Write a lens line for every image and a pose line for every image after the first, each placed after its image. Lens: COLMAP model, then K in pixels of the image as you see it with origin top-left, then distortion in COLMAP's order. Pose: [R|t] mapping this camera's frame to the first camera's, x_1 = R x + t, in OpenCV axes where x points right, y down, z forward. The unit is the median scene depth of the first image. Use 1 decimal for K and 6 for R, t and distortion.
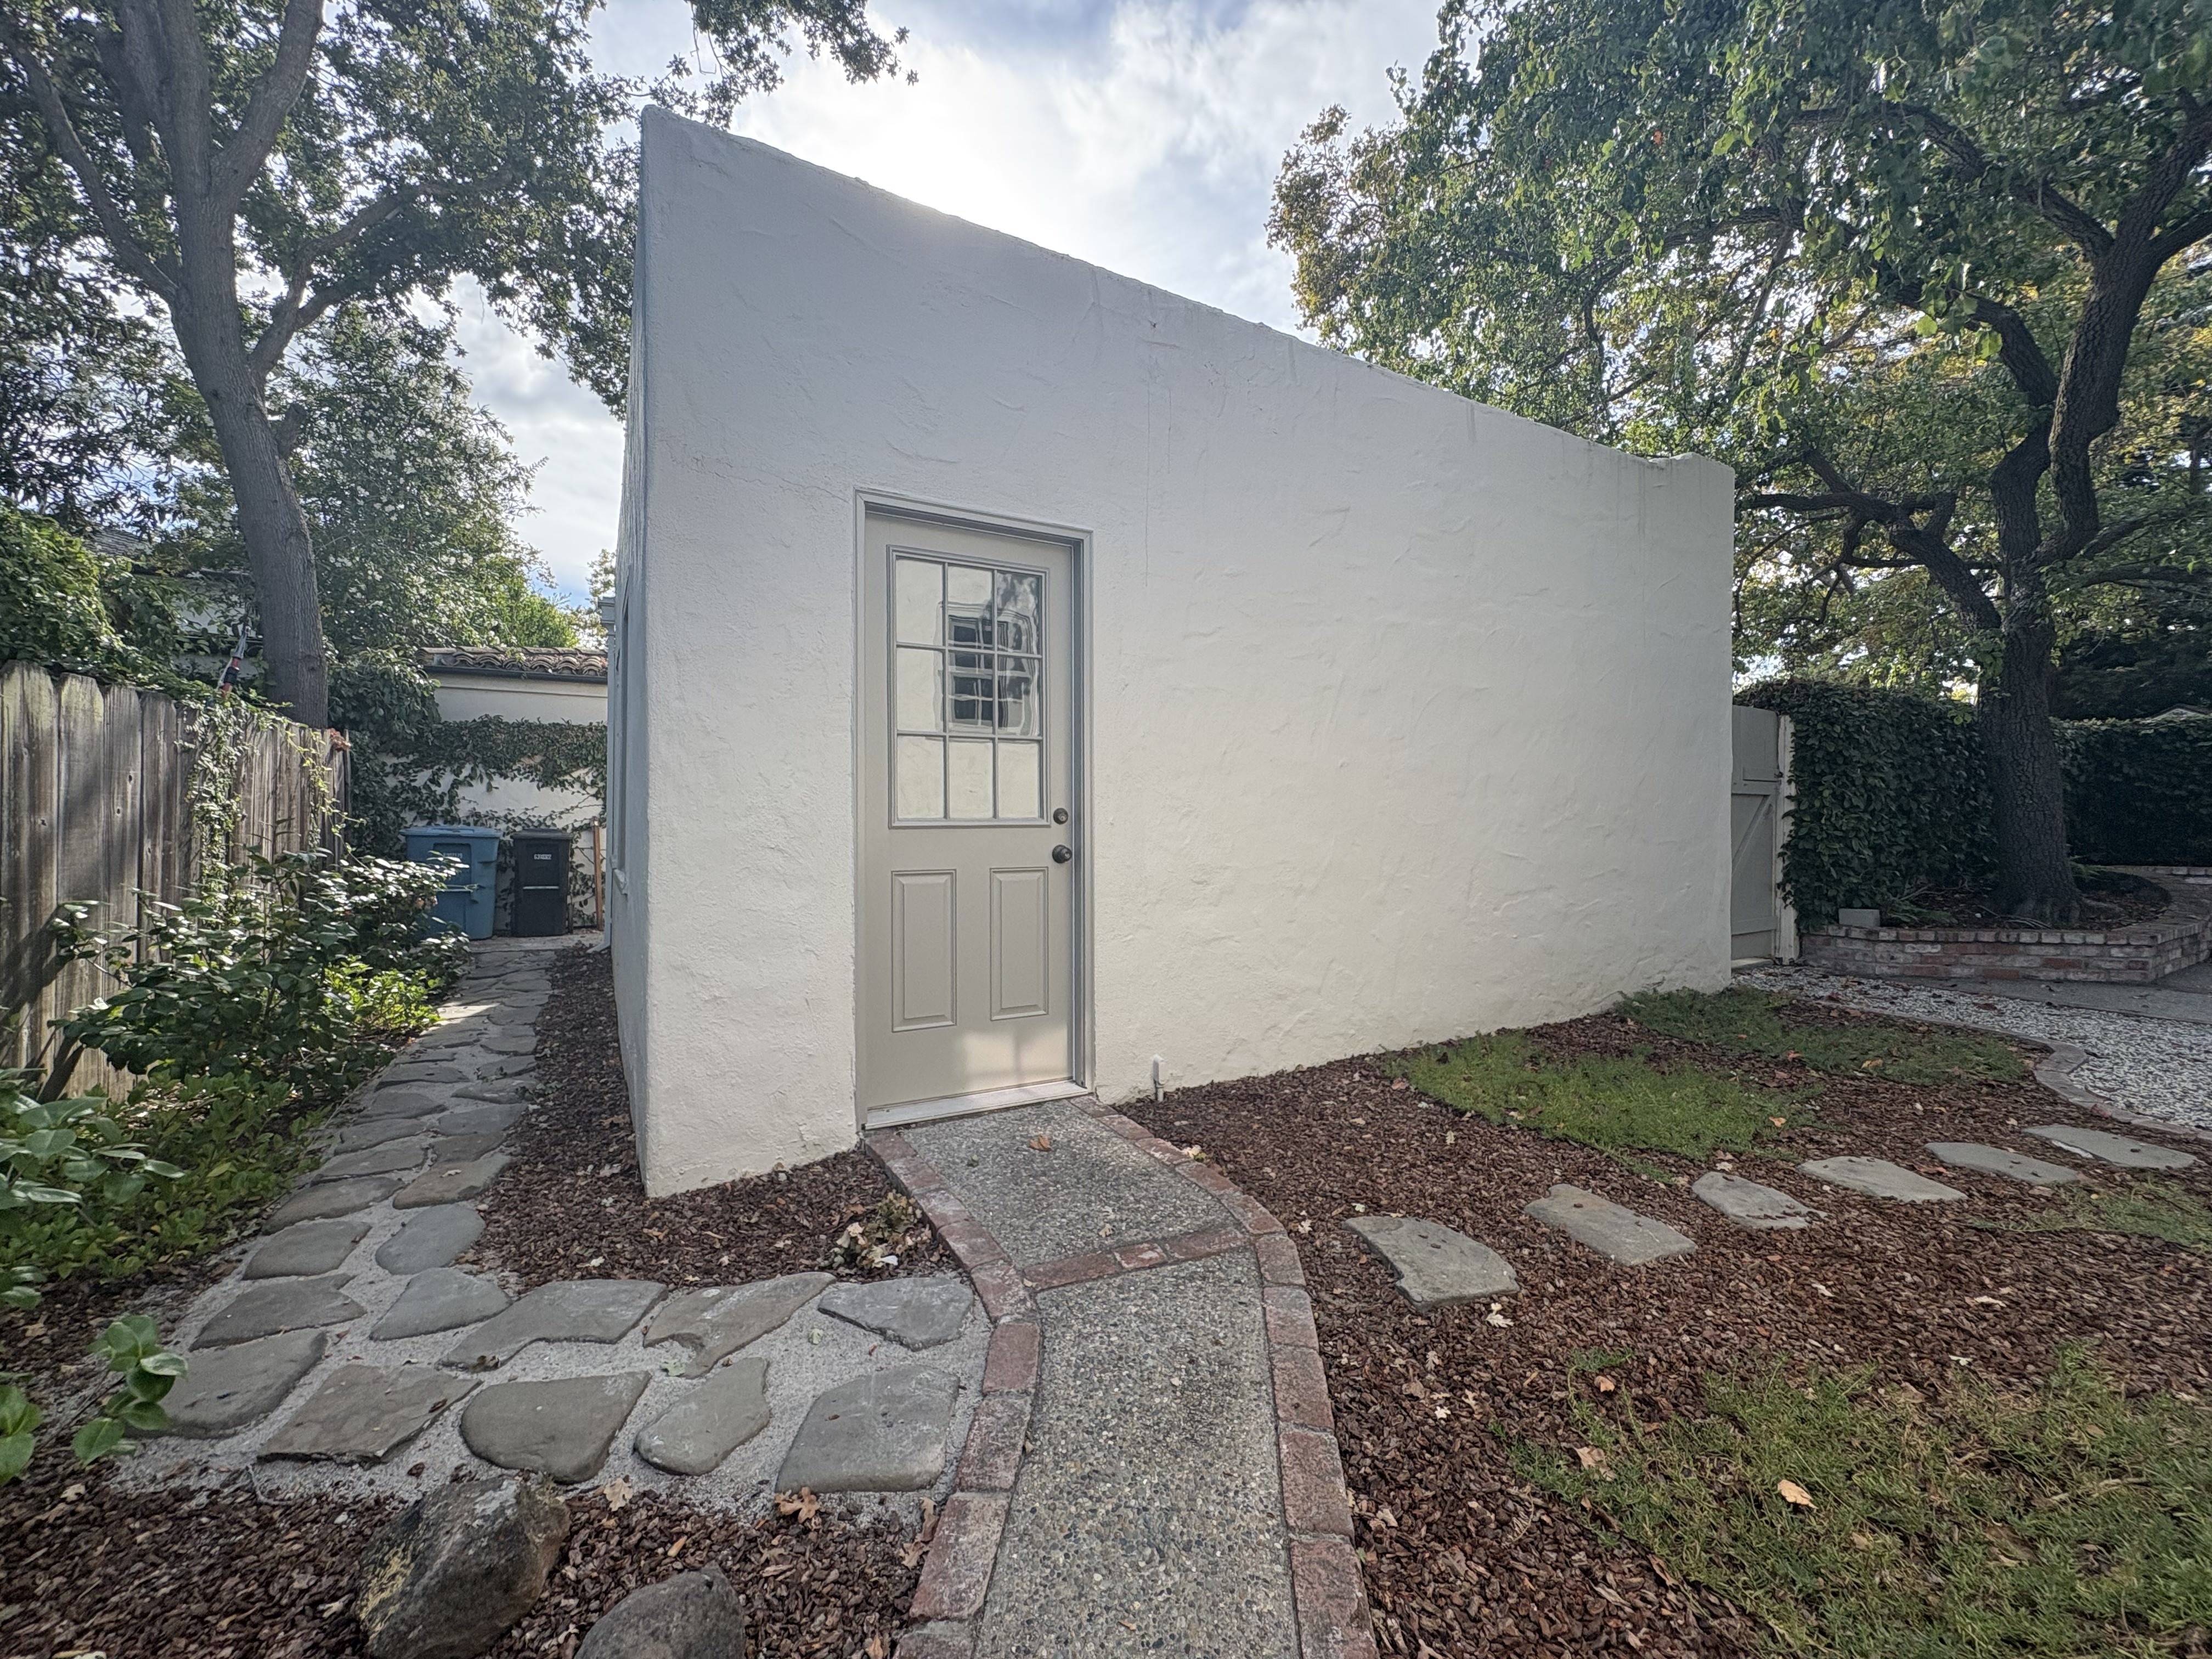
lens RADIAL K [[882.0, 0, 1118.2], [0, 882.0, 819.9], [0, 0, 1]] dist [0.004176, -0.000419]
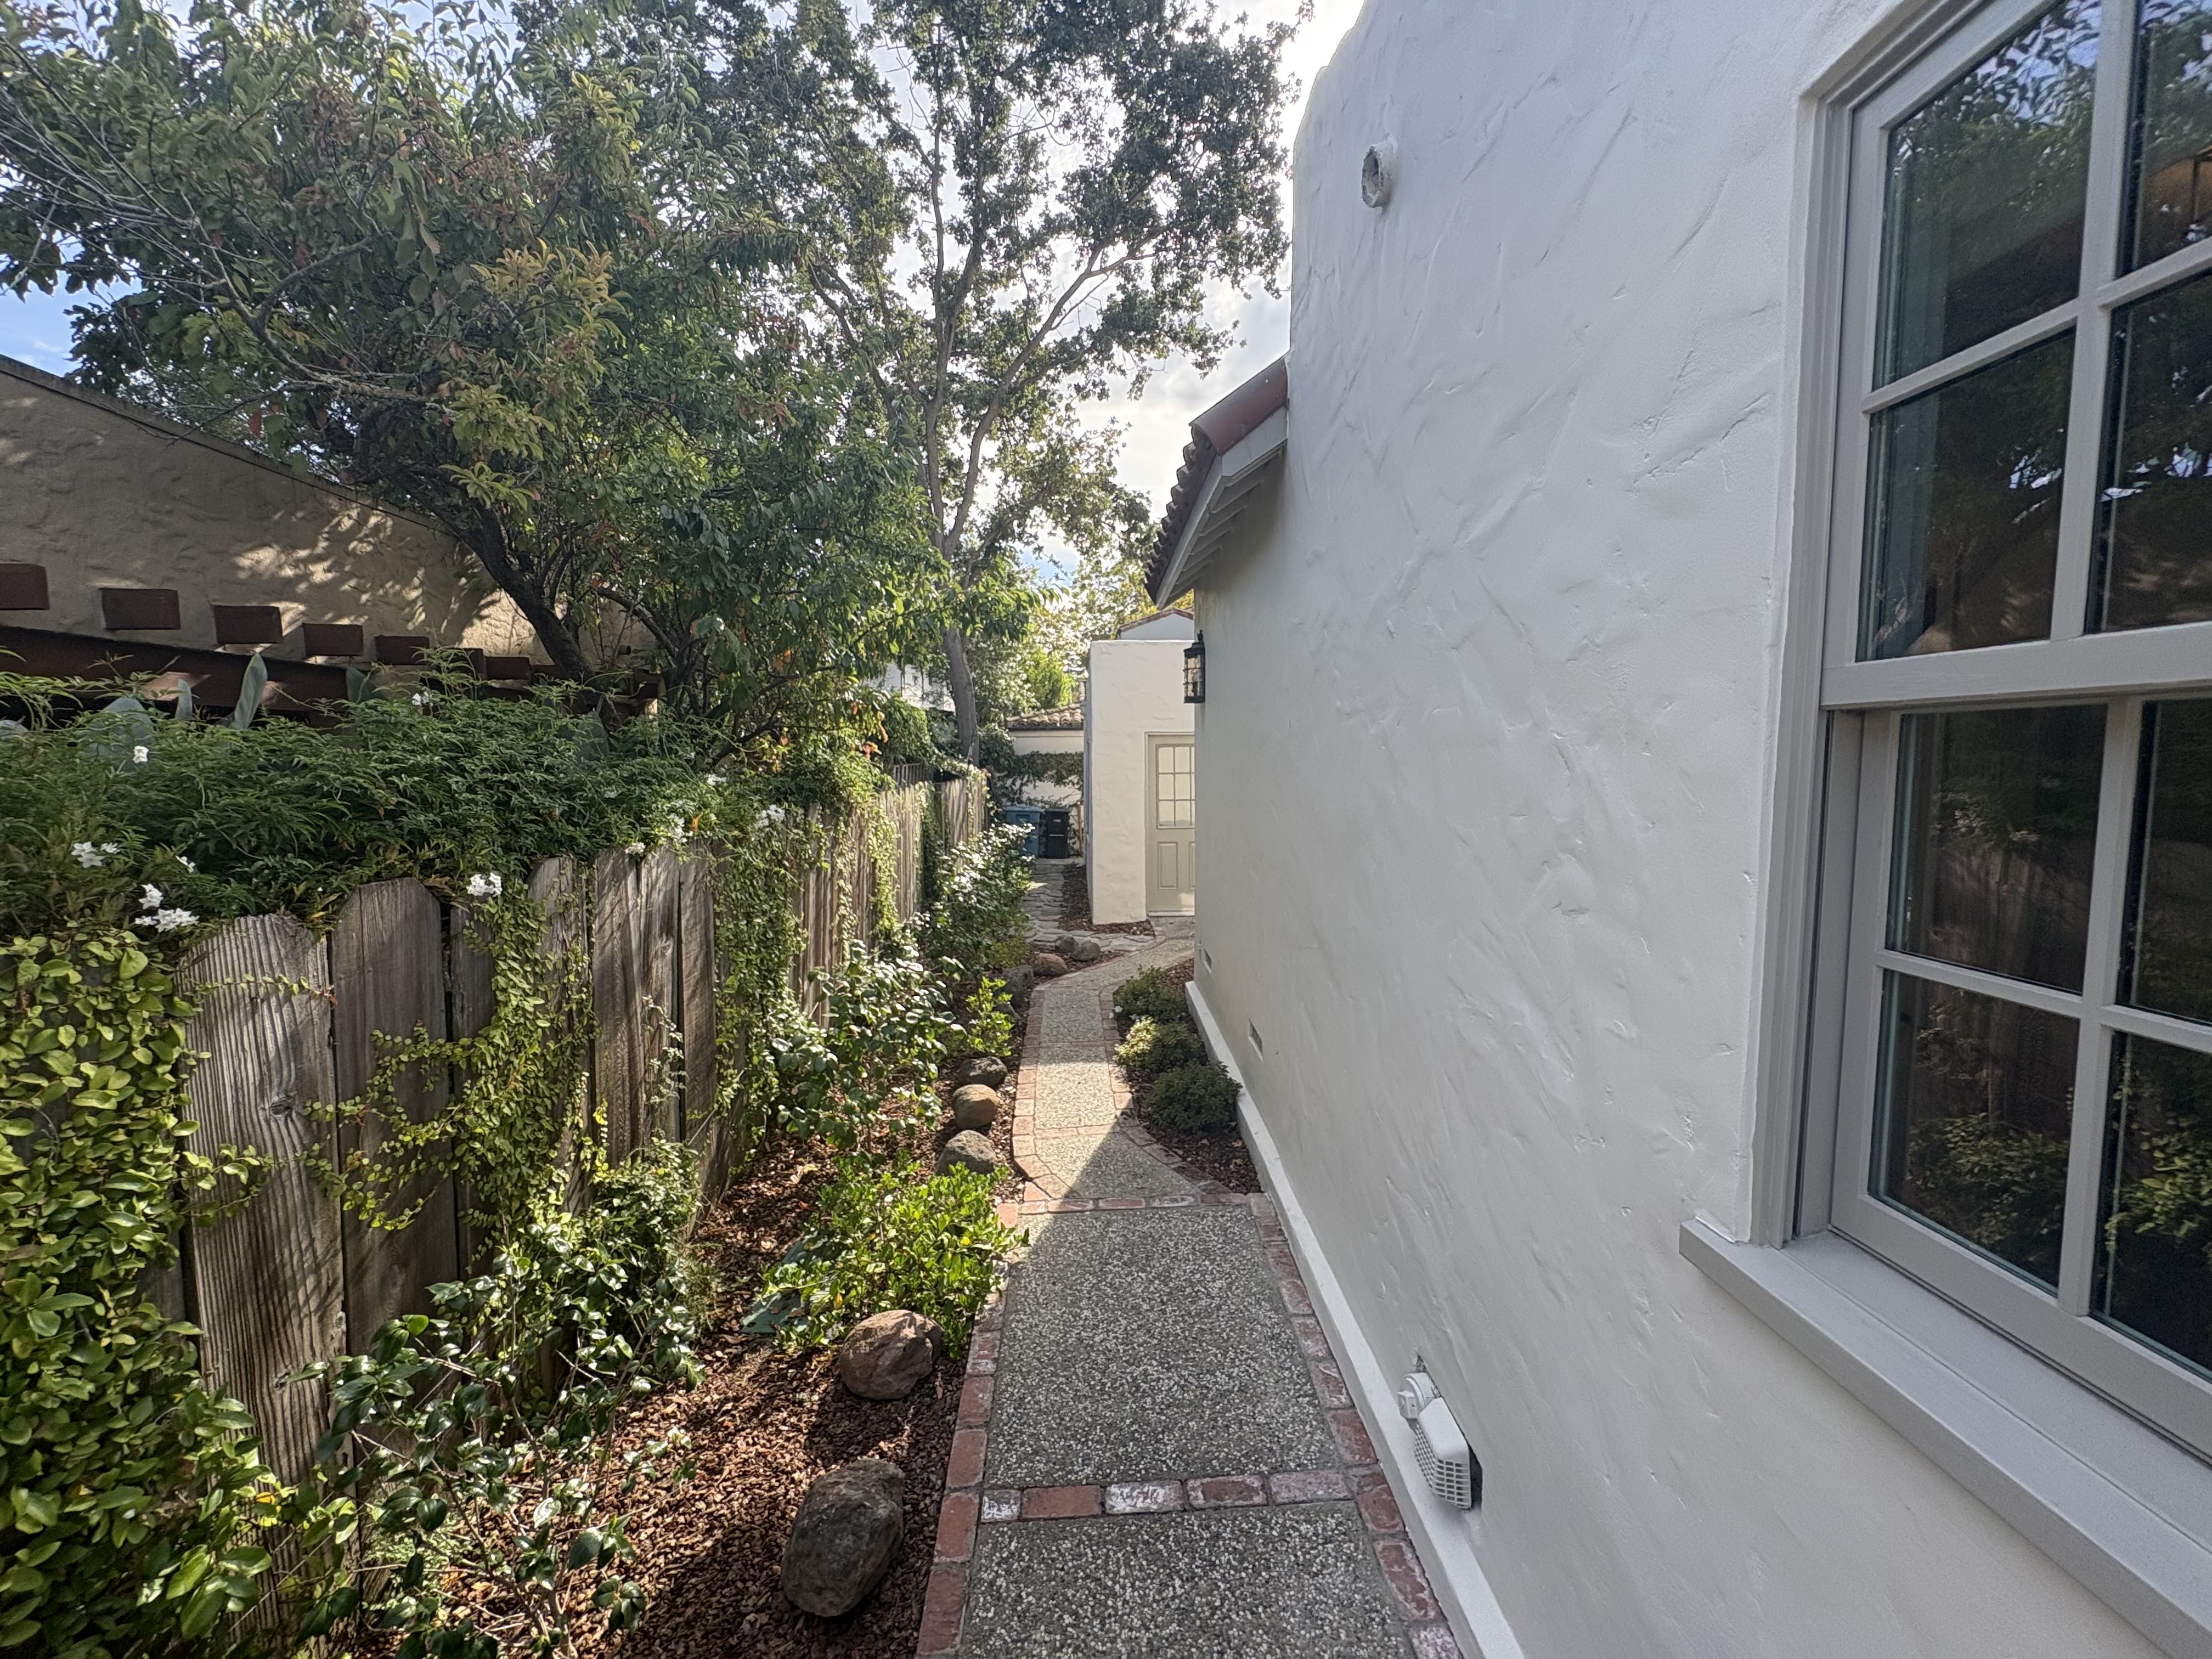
lens RADIAL K [[882.0, 0, 1105.3], [0, 882.0, 829.8], [0, 0, 1]] dist [0.004176, -0.000419]
pose [[0.877100, 0.030451, -0.479341, 0.434443], [0.005862, 0.997235, 0.074078, -0.087653], [0.480272, -0.067783, 0.874497, -0.747008]]
